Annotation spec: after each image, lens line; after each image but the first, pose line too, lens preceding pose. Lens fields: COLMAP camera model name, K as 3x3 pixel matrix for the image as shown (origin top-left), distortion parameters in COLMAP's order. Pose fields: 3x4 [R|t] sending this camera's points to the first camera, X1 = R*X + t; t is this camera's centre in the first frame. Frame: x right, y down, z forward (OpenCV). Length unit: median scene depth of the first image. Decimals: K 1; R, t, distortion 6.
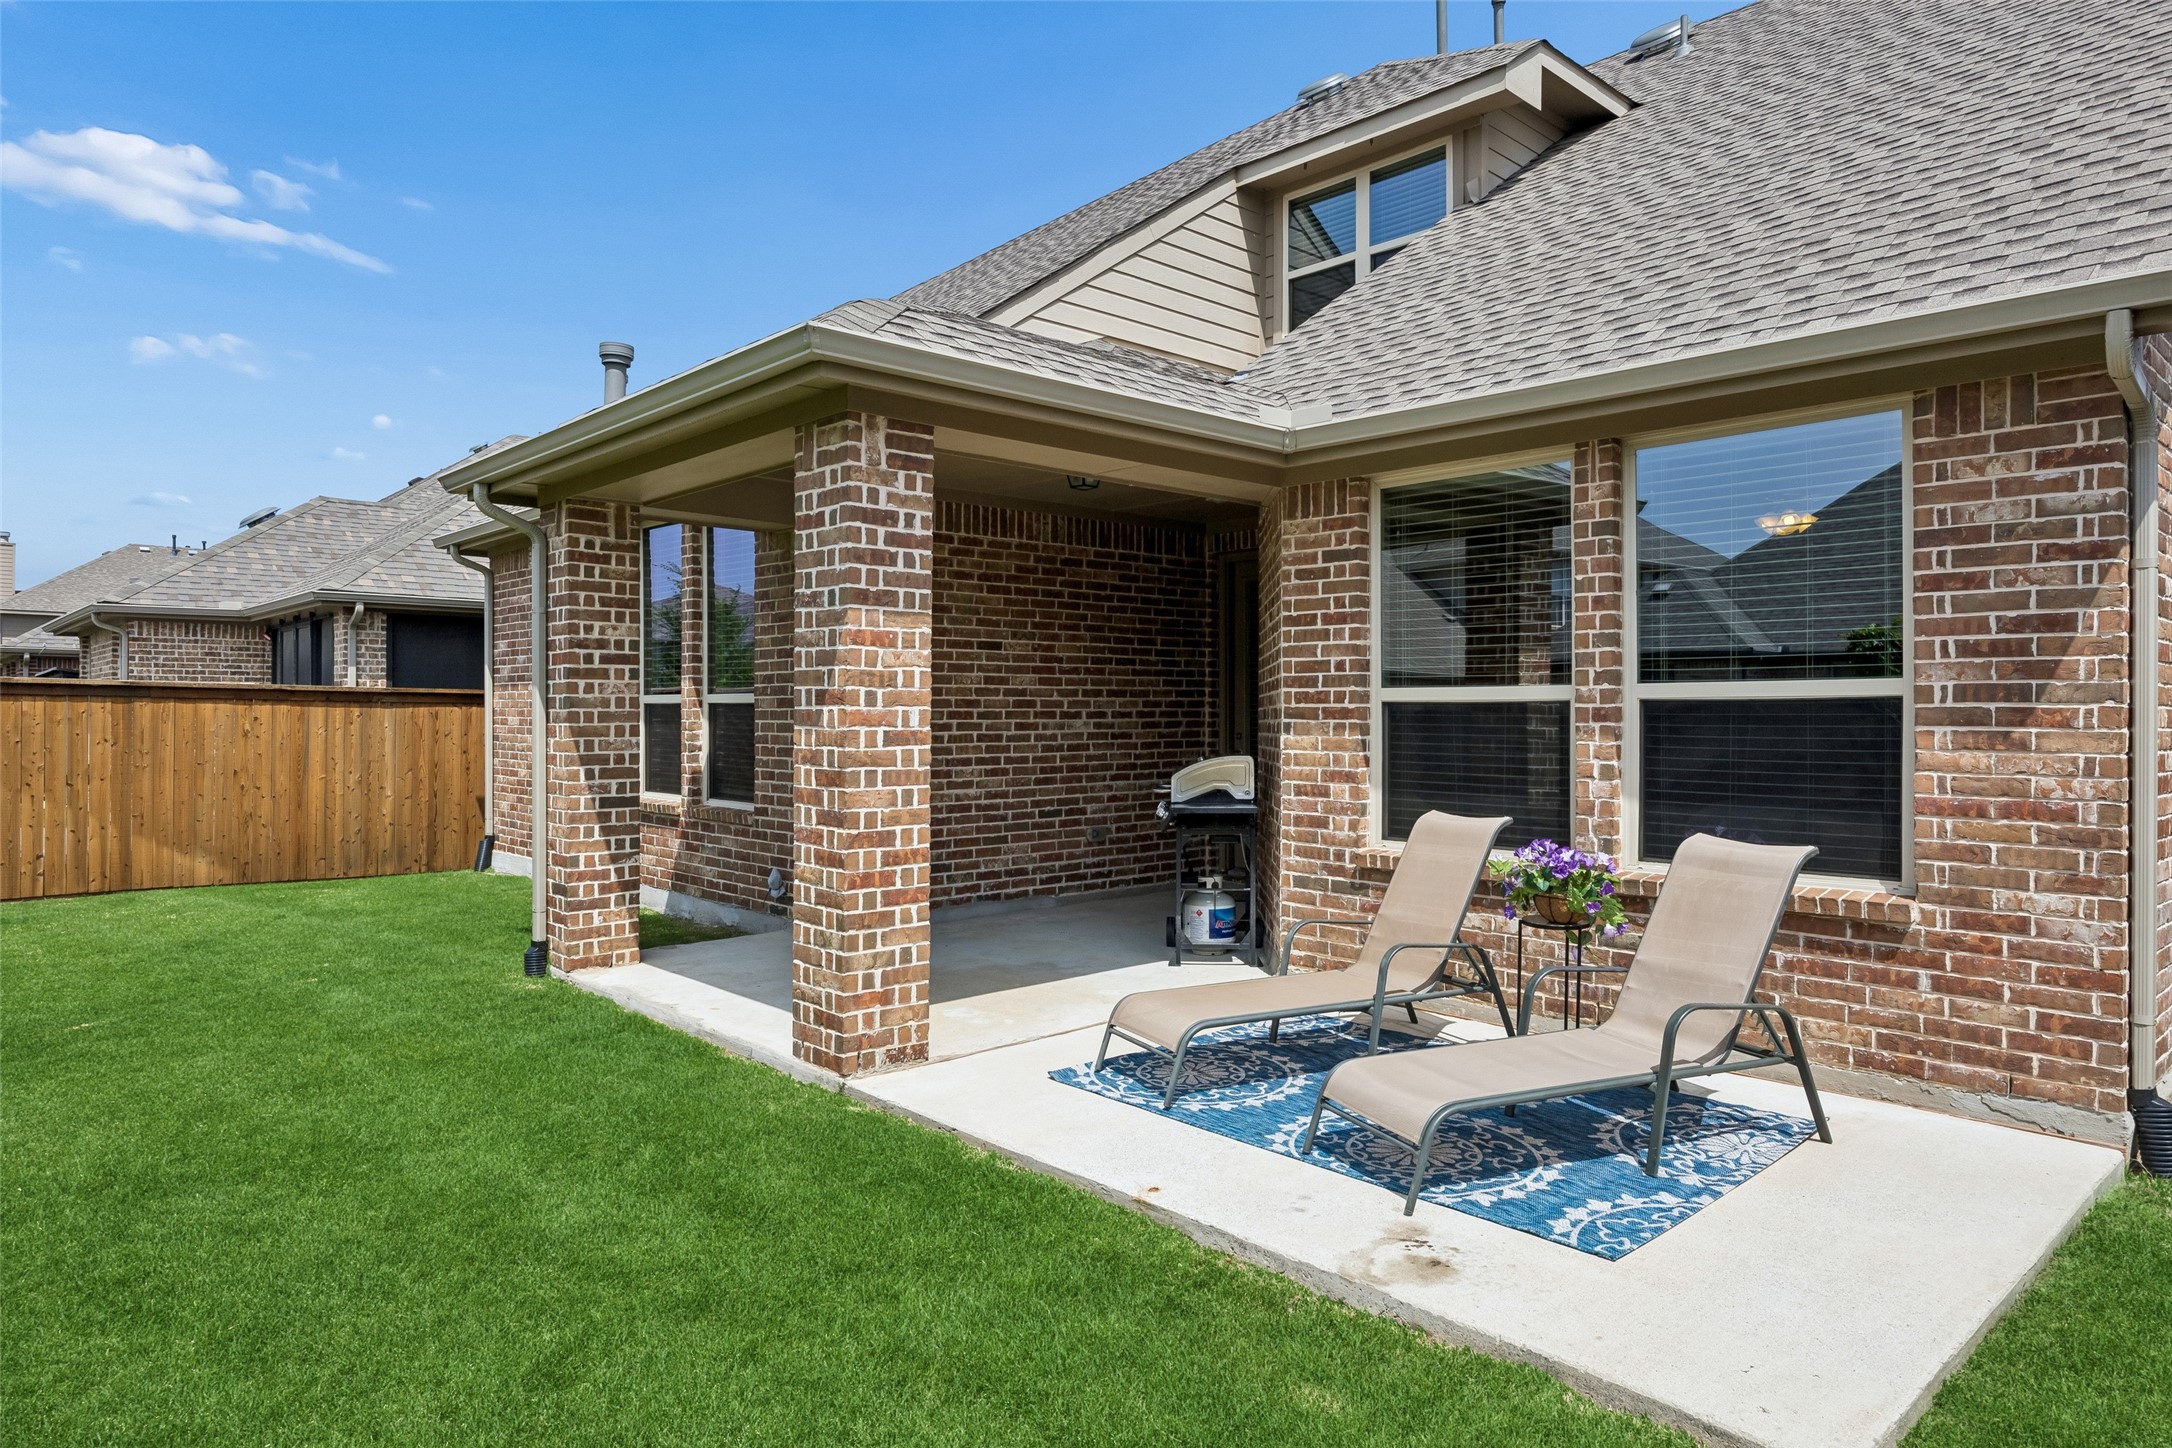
lens RADIAL K [[1318.4, 0, 1090.4], [0, 1318.4, 689.9], [0, 0, 1]] dist [-0.003029, 0.002093]
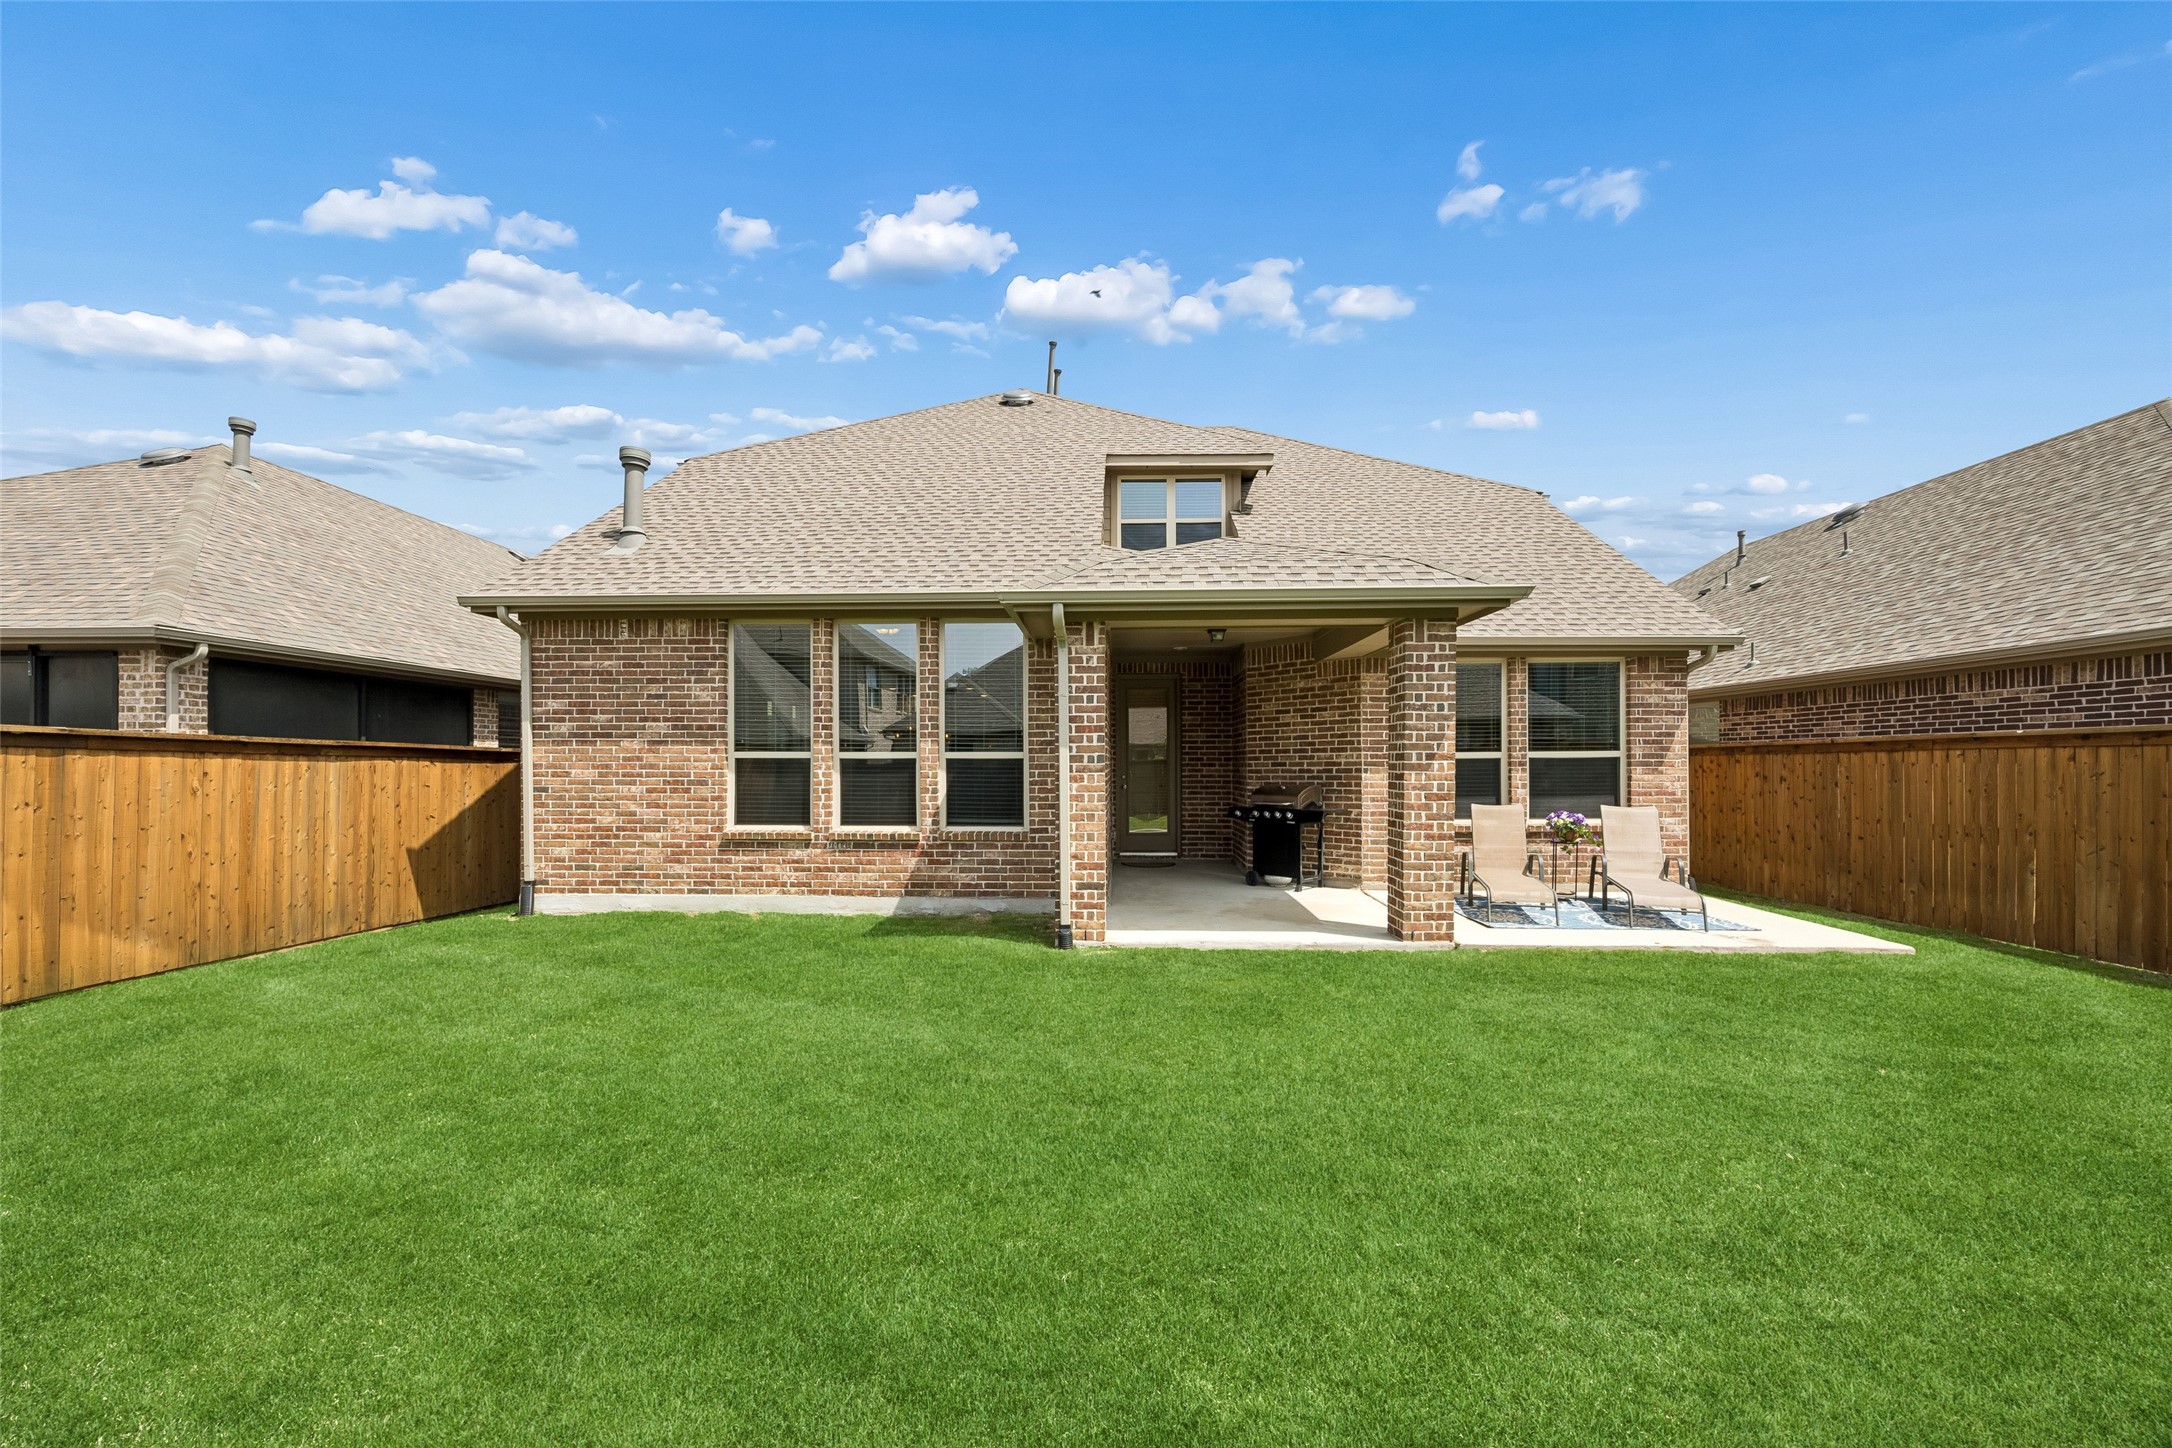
lens RADIAL K [[839.2, 0, 1091.9], [0, 839.2, 723.5], [0, 0, 1]] dist [-0.002686, -0.000027]
pose [[0.707409, 0.029430, 0.706191, -1.456722], [-0.009226, 0.999432, -0.032408, 0.001551], [-0.706744, 0.016410, 0.707279, 0.457704]]
